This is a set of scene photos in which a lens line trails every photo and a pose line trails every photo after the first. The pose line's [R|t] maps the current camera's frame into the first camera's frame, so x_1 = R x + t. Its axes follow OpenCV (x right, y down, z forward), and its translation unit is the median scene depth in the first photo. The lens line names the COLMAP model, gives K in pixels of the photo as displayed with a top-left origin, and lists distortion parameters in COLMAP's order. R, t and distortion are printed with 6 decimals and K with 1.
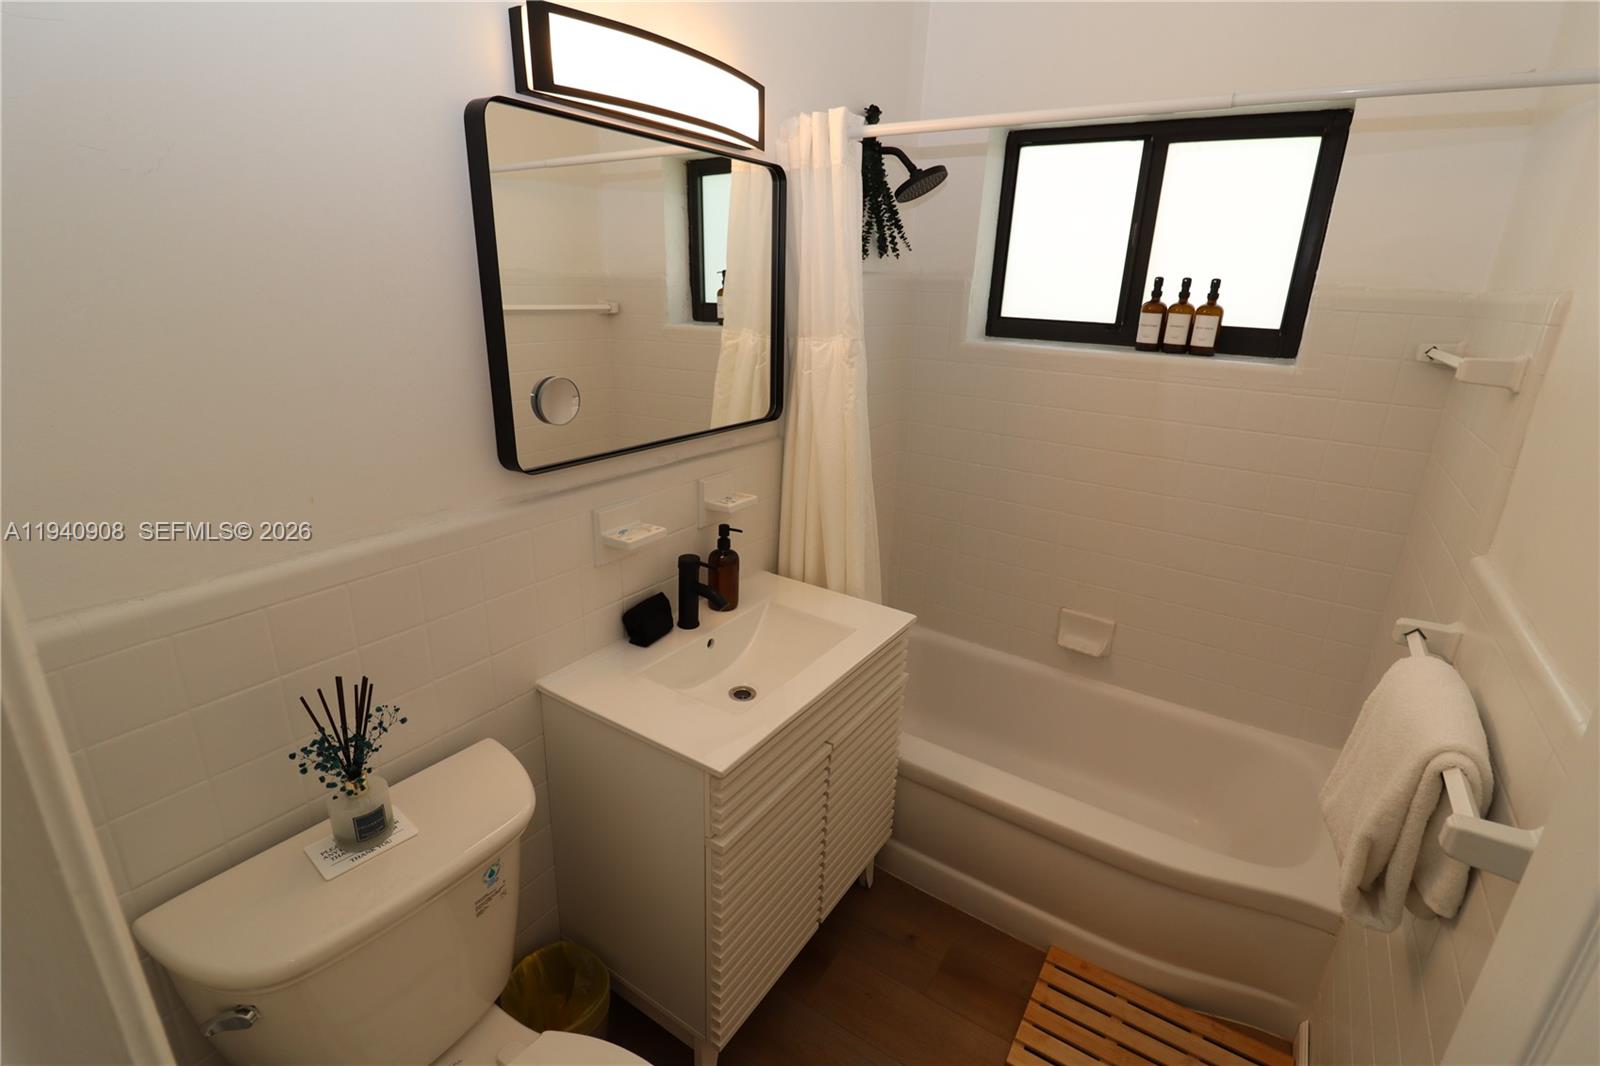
lens RADIAL K [[744.3, 0, 803.2], [0, 744.3, 514.2], [0, 0, 1]] dist [0.005418, -0.015609]
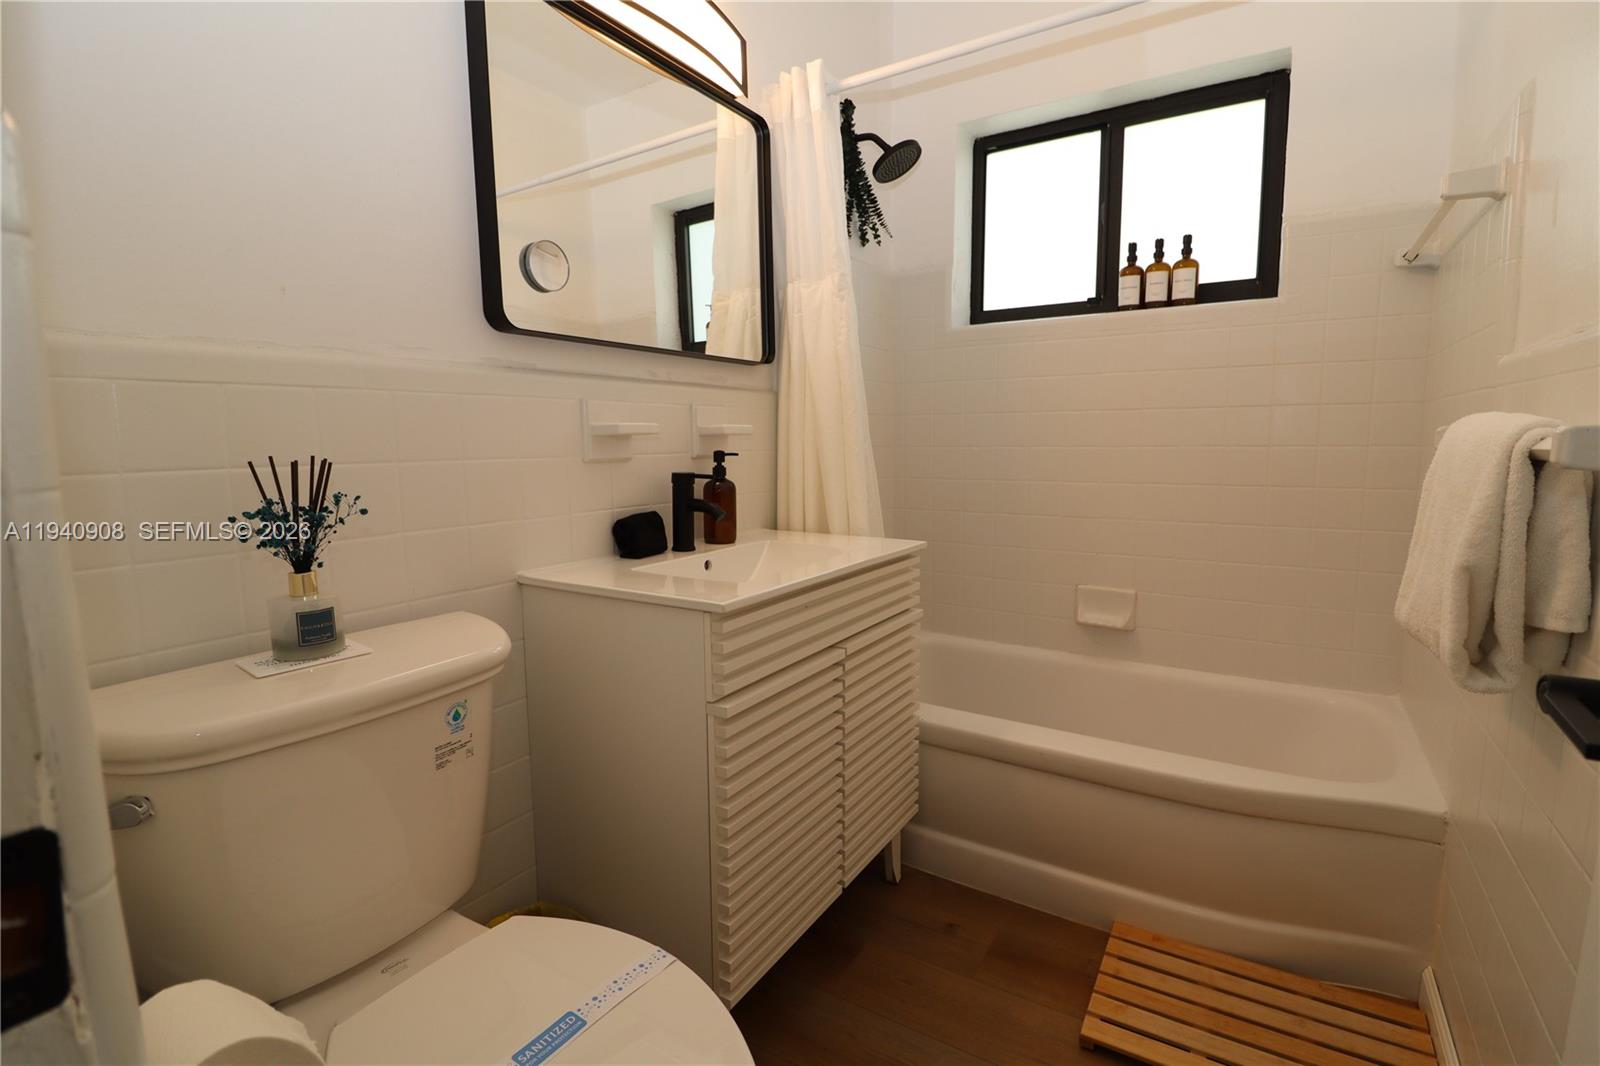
lens RADIAL K [[744.3, 0, 803.2], [0, 744.3, 514.2], [0, 0, 1]] dist [0.005418, -0.015609]
pose [[0.998812, -0.046095, 0.015812, -0.015779], [0.048324, 0.978751, -0.199278, 0.273929], [-0.006290, 0.199805, 0.979815, 0.072087]]
